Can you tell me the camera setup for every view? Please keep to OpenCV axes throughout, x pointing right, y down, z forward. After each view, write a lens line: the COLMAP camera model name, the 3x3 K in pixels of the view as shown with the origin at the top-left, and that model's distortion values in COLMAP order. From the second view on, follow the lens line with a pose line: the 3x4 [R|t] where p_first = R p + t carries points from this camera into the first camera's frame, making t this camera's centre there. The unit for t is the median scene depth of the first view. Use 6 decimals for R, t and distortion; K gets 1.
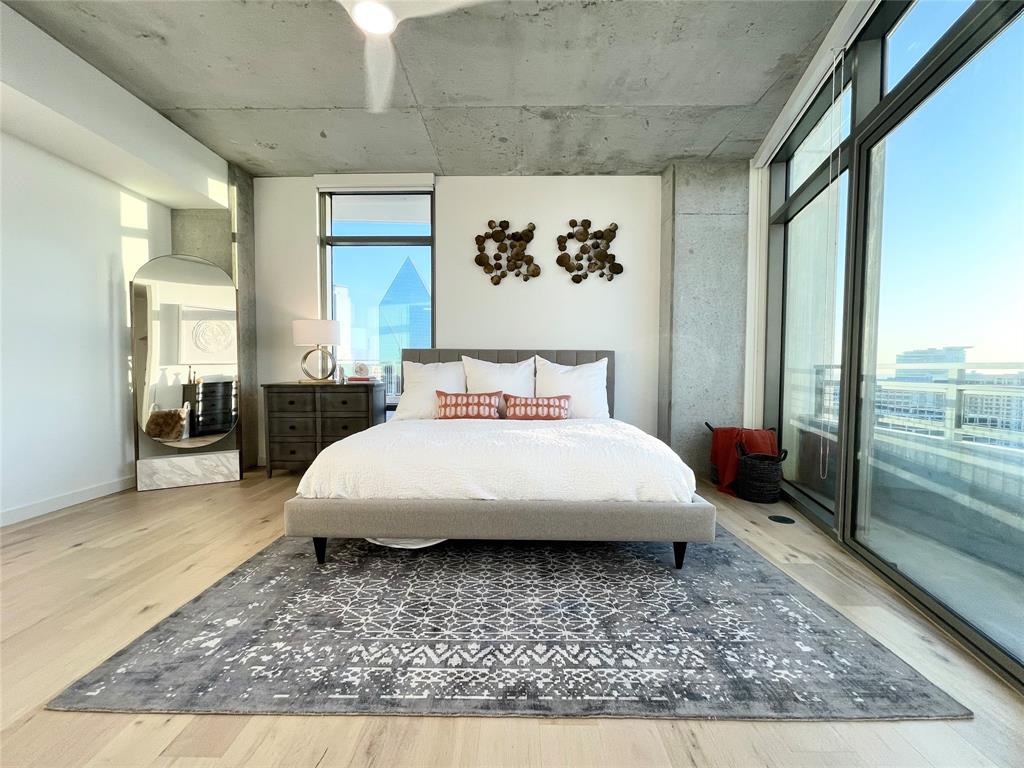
lens RADIAL K [[405.8, 0, 516.1], [0, 405.8, 385.6], [0, 0, 1]] dist [-0.001589, -0.000193]
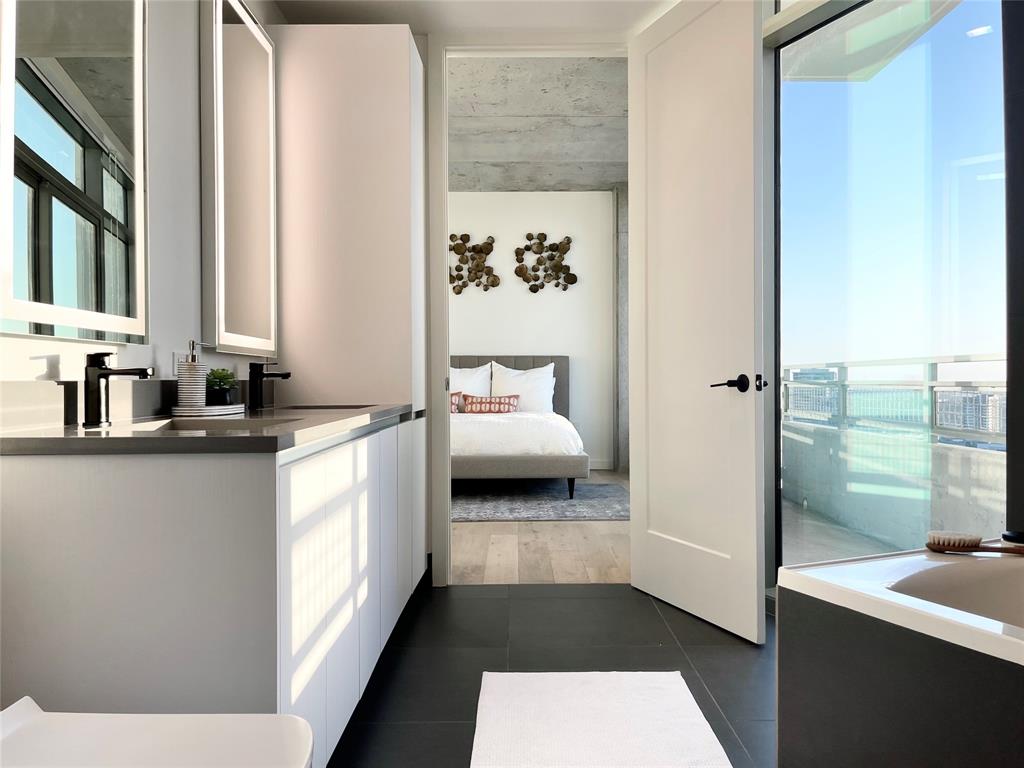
lens RADIAL K [[796.5, 0, 508.1], [0, 796.5, 384.9], [0, 0, 1]] dist [0.044159, -0.003844]
pose [[0.999933, -0.008603, -0.007798, 0.097030], [0.008272, 0.999104, -0.041511, 0.073968], [0.008148, 0.041444, 0.999108, -1.073244]]
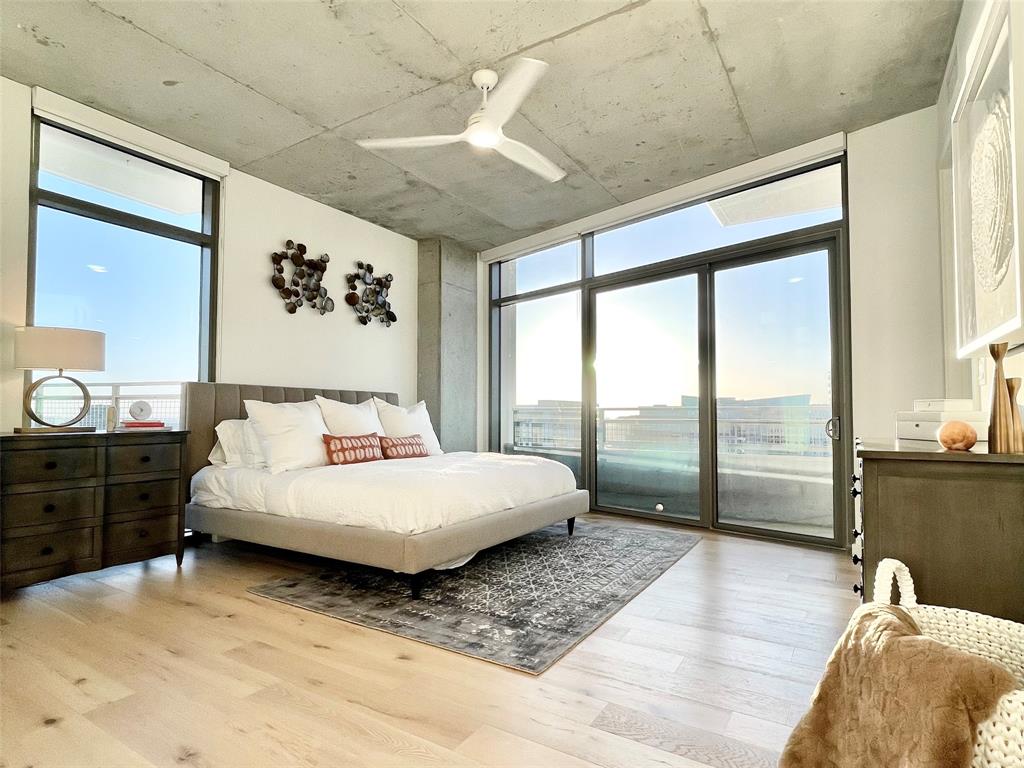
lens RADIAL K [[550.6, 0, 464.4], [0, 550.6, 393.9], [0, 0, 1]] dist [-0.007367, -0.001655]
pose [[0.564458, 0.029906, 0.824920, -0.821329], [0.033889, 0.997661, -0.059358, 0.005151], [-0.824766, 0.061461, 0.562124, 0.049252]]
